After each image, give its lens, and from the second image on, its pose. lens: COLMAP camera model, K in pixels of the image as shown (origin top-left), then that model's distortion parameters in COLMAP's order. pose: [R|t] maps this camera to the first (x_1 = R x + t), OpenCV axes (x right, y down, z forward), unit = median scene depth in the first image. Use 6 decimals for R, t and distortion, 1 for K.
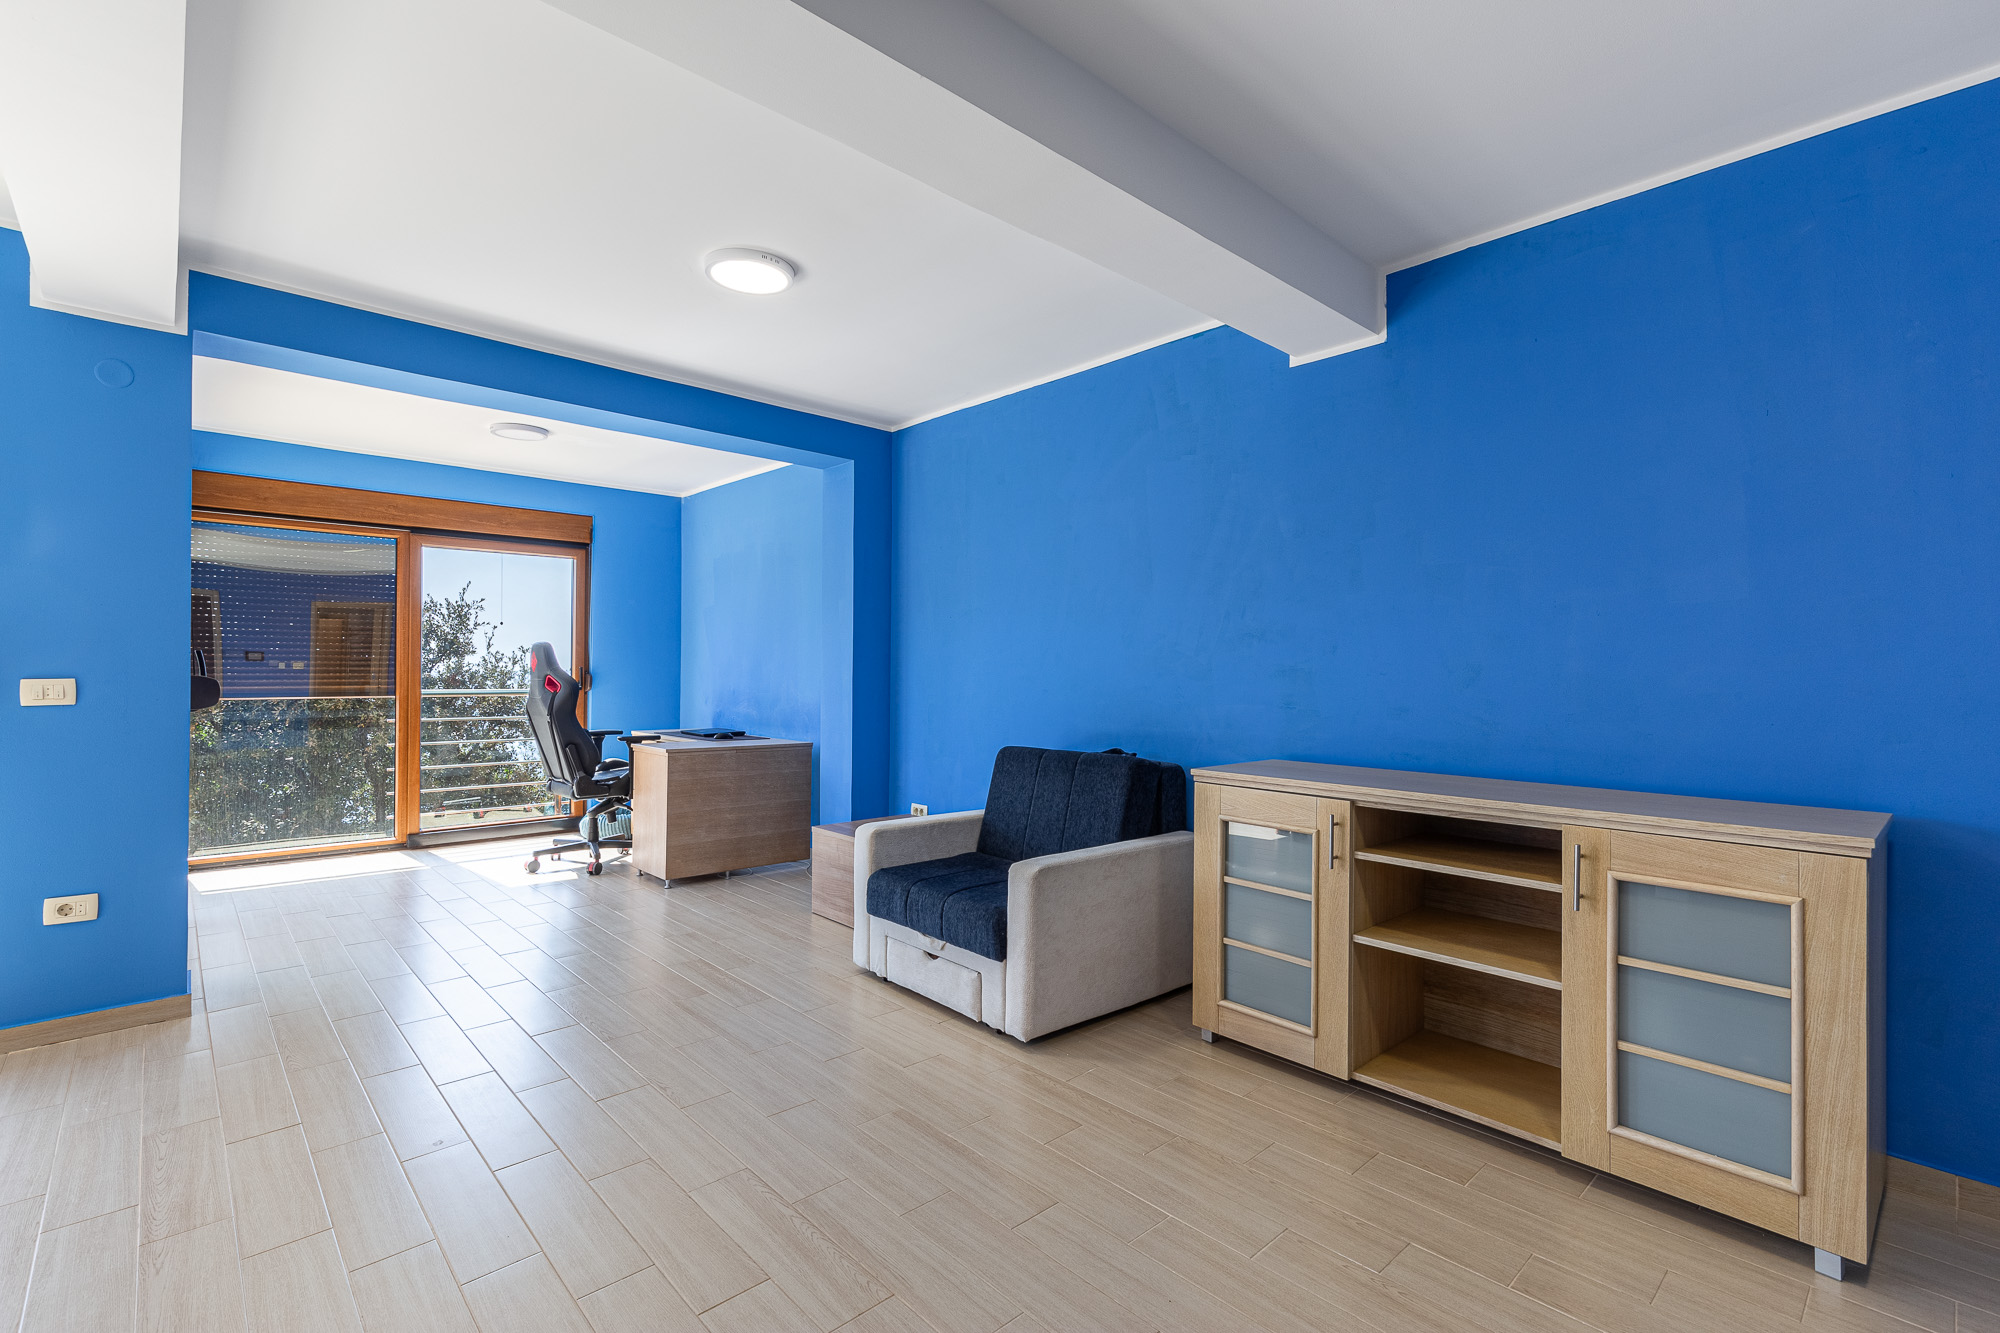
lens RADIAL K [[896.5, 0, 1010.7], [0, 896.5, 662.3], [0, 0, 1]] dist [0.001533, 0.000732]
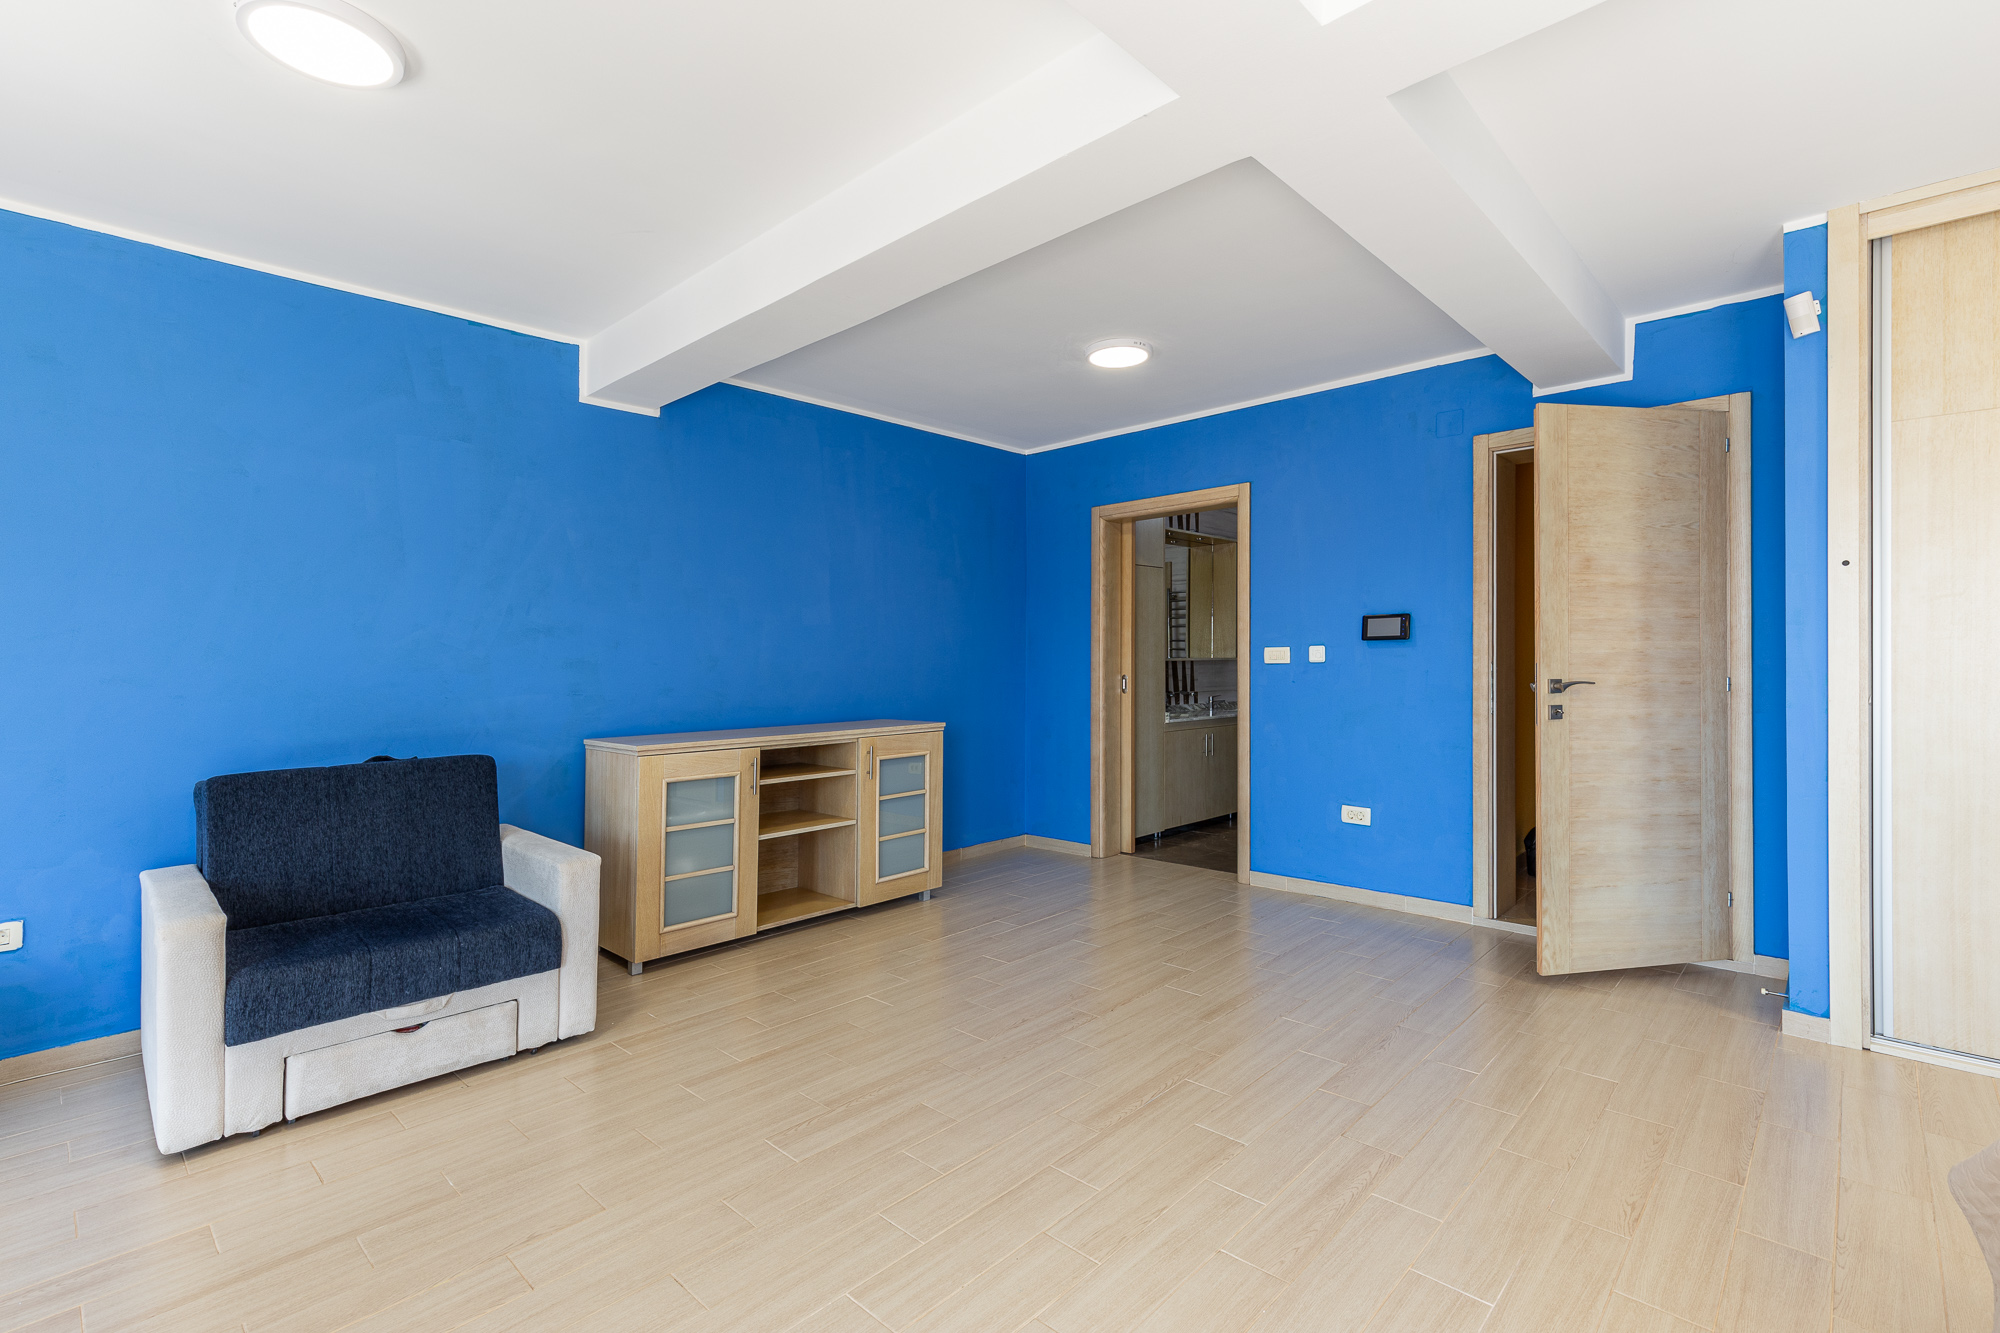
lens RADIAL K [[916.3, 0, 1010.7], [0, 916.3, 648.5], [0, 0, 1]] dist [0.012687, -0.000024]
pose [[-0.062003, 0.007389, 0.998049, -0.600269], [-0.002738, 0.999968, -0.007574, -0.001000], [-0.998072, -0.003203, -0.061981, 0.337851]]
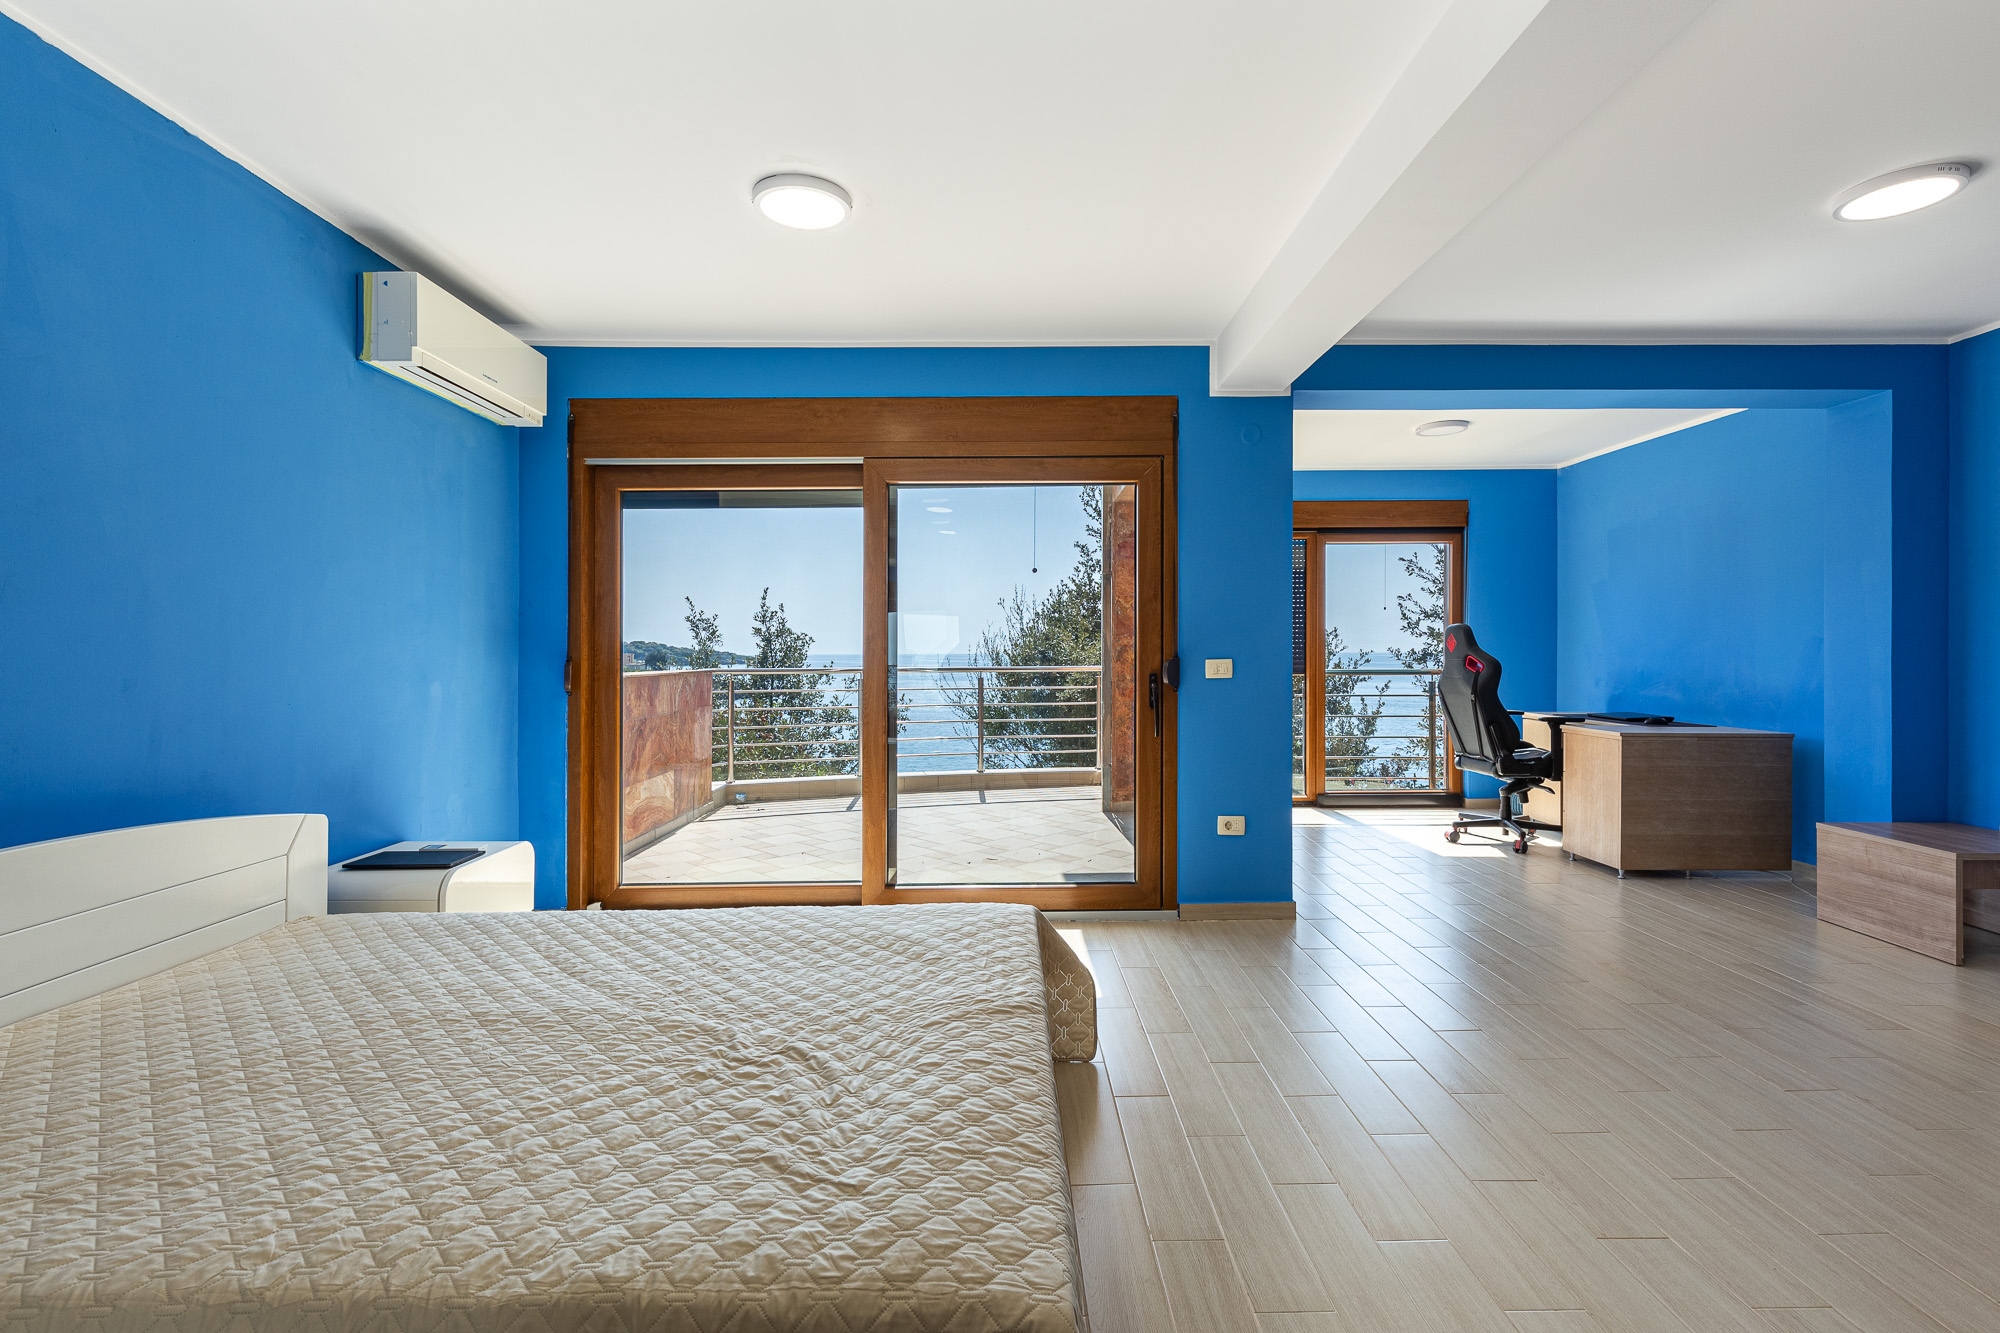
lens RADIAL K [[916.3, 0, 1010.7], [0, 916.3, 648.5], [0, 0, 1]] dist [0.012687, -0.000024]
pose [[0.739291, -0.009492, -0.673319, -0.196646], [0.014104, 0.999900, 0.001390, -0.003136], [0.673238, -0.010524, 0.739351, -0.158832]]
